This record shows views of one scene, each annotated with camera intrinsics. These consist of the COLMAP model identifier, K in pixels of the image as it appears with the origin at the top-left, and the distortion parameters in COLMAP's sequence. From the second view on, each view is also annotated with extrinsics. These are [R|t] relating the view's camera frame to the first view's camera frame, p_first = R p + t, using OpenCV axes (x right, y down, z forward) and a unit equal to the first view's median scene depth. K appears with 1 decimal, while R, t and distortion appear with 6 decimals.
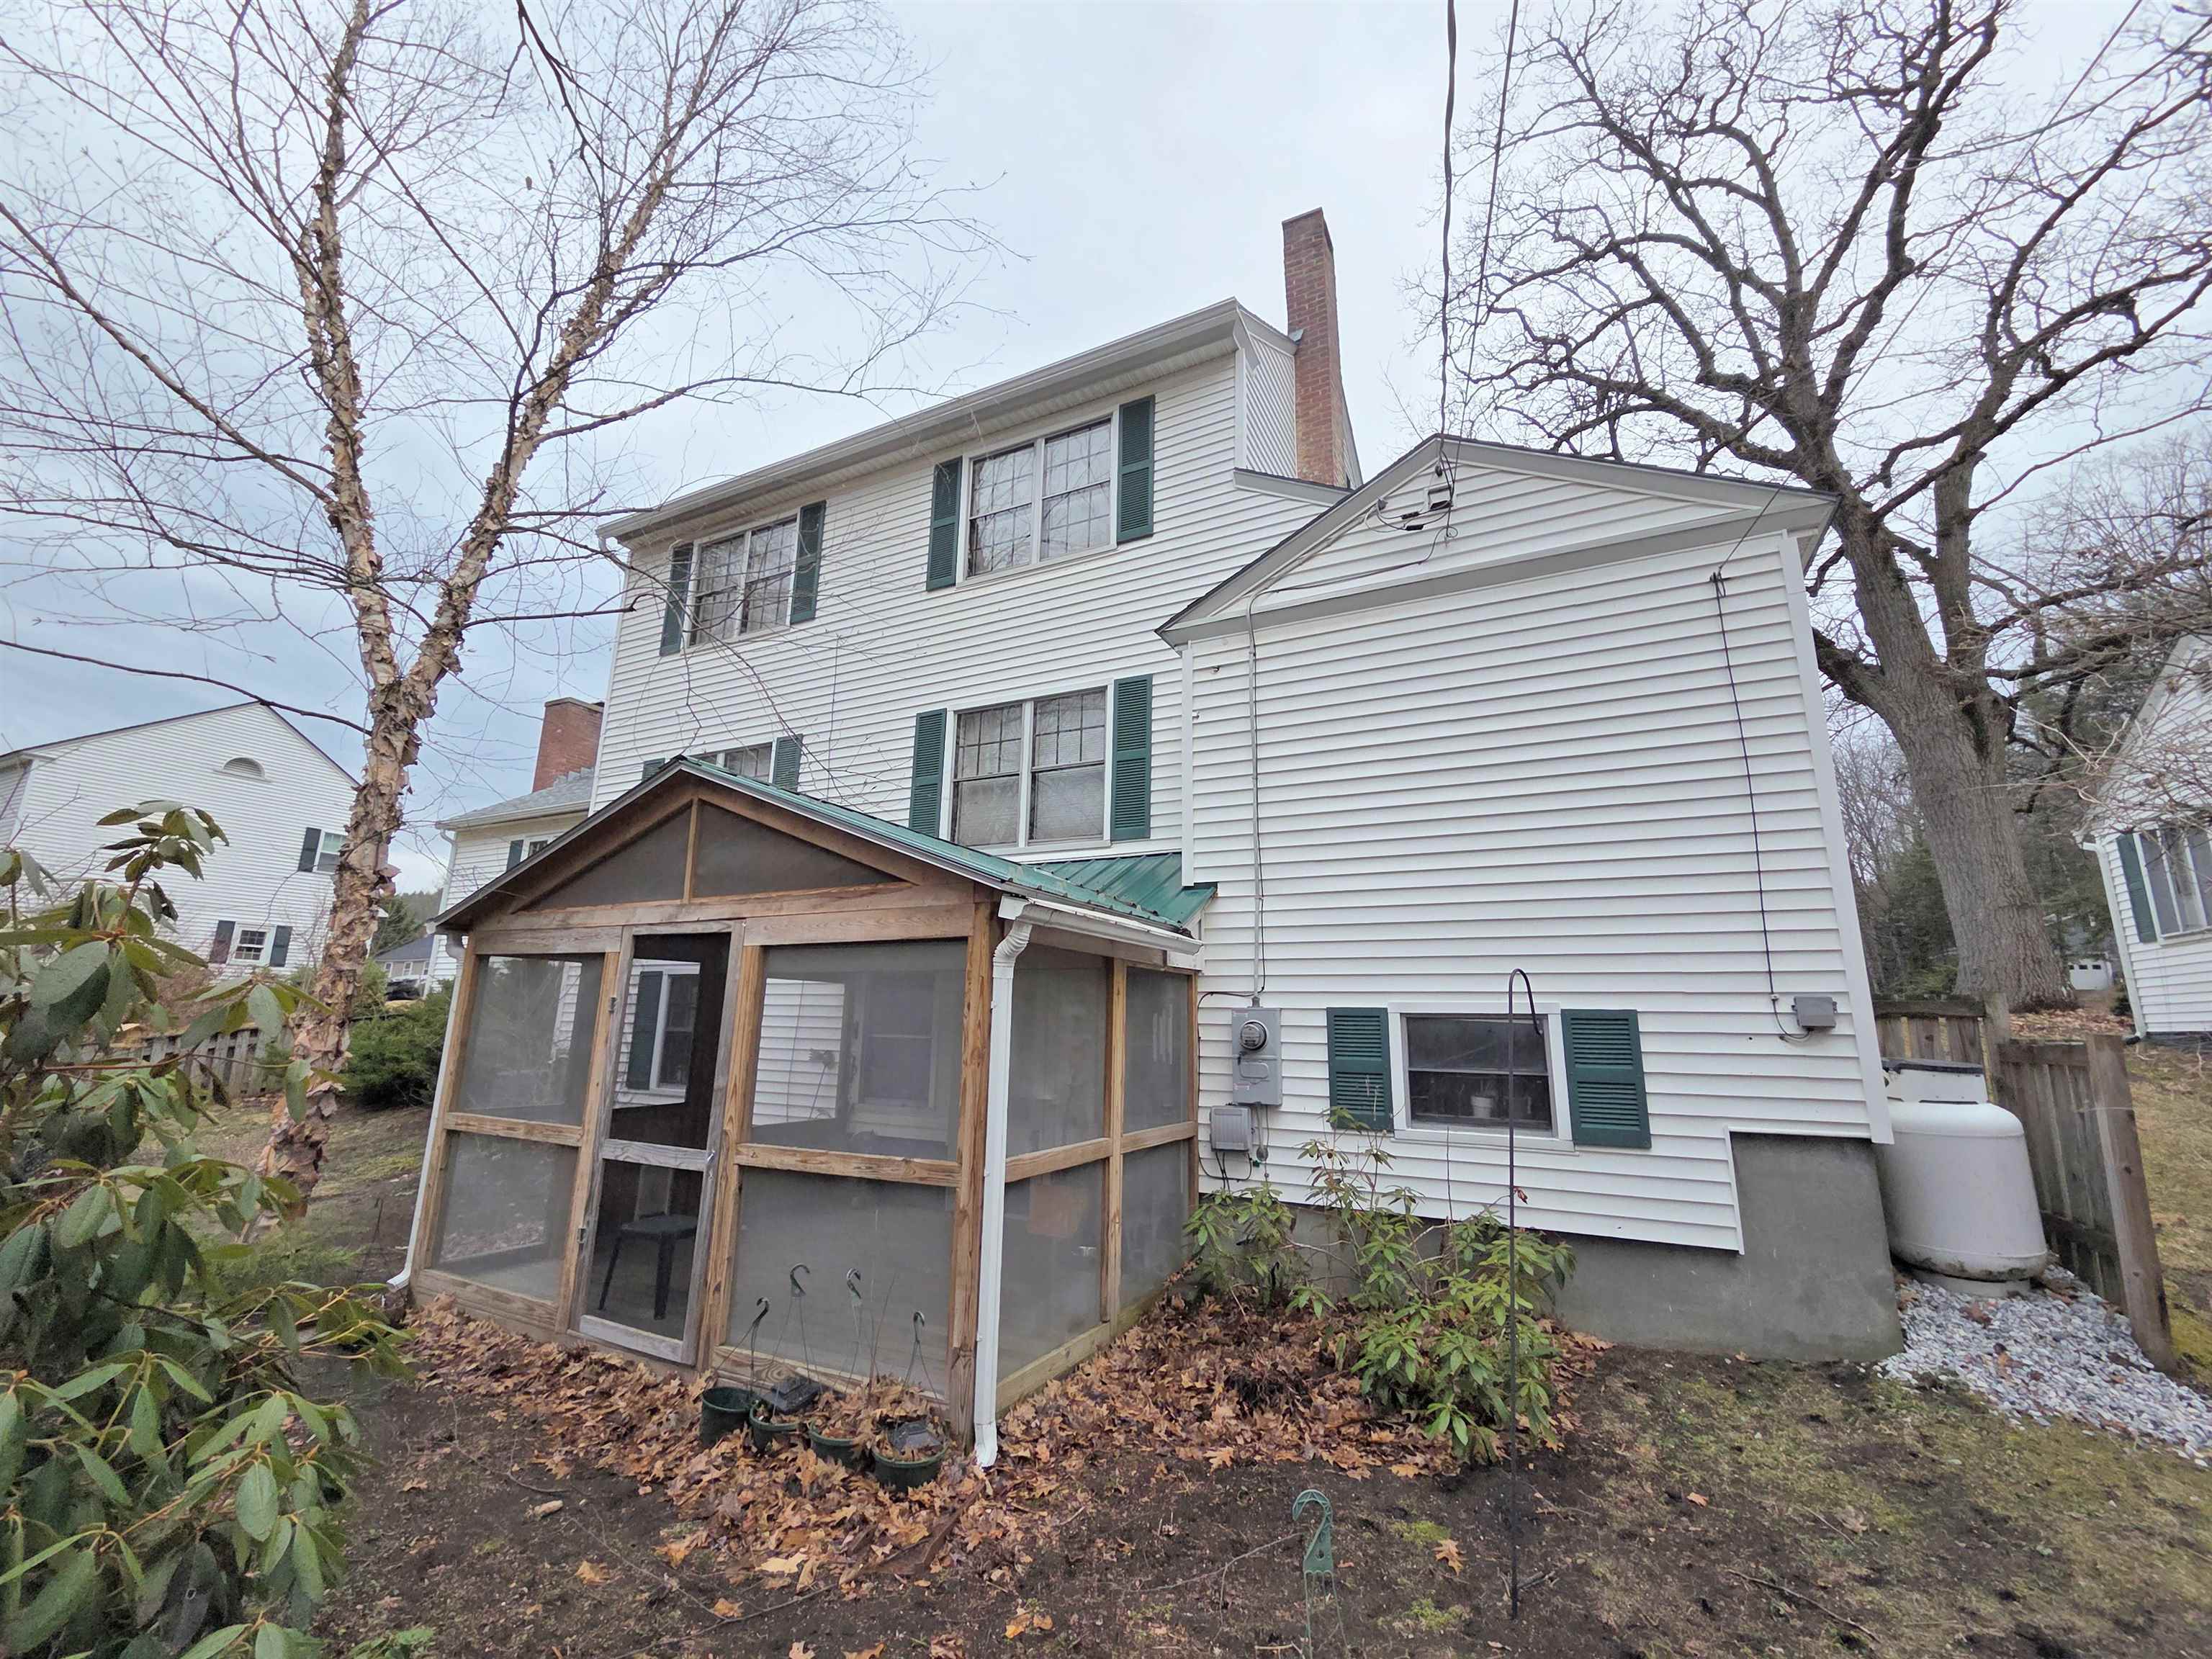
lens RADIAL K [[903.3, 0, 1106.0], [0, 903.3, 829.5], [0, 0, 1]] dist [-0.010370, 0.003373]
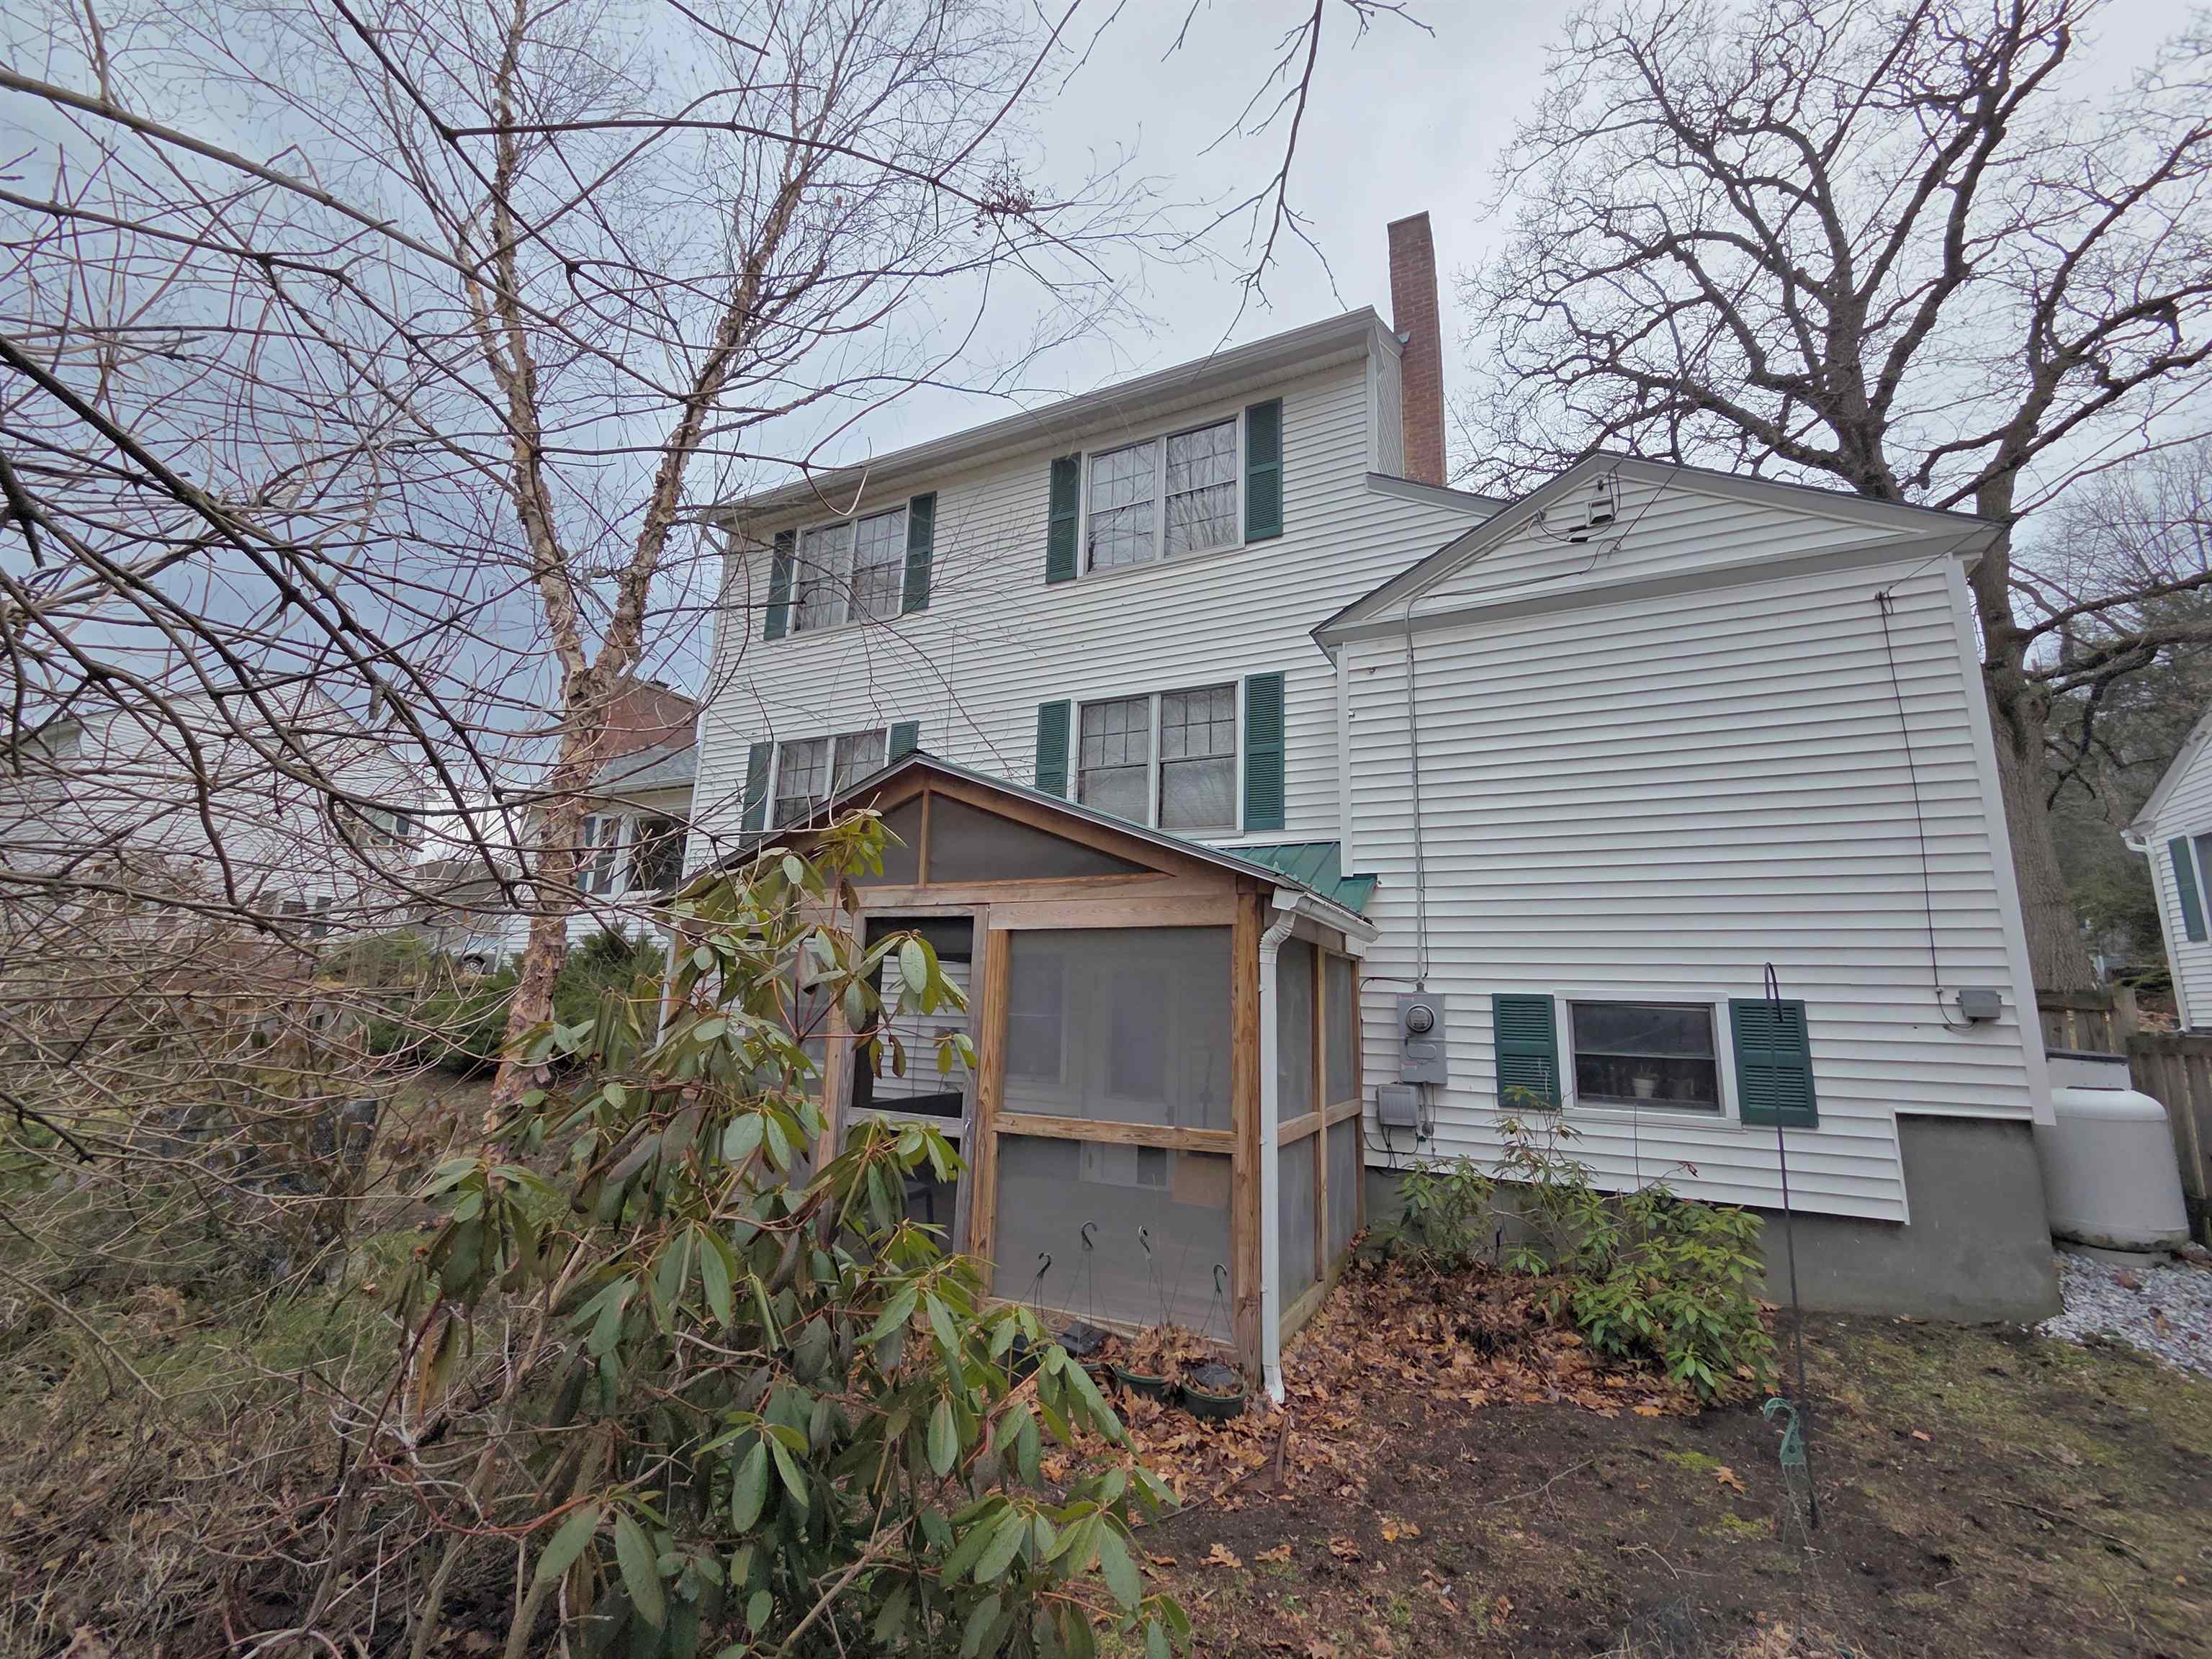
lens RADIAL K [[903.1, 0, 1106.0], [0, 903.1, 829.5], [0, 0, 1]] dist [-0.013225, 0.004084]
pose [[0.999870, 0.015086, 0.005721, -0.212102], [-0.015200, 0.999676, 0.020434, -0.010581], [-0.005411, -0.020518, 0.999775, -0.053347]]
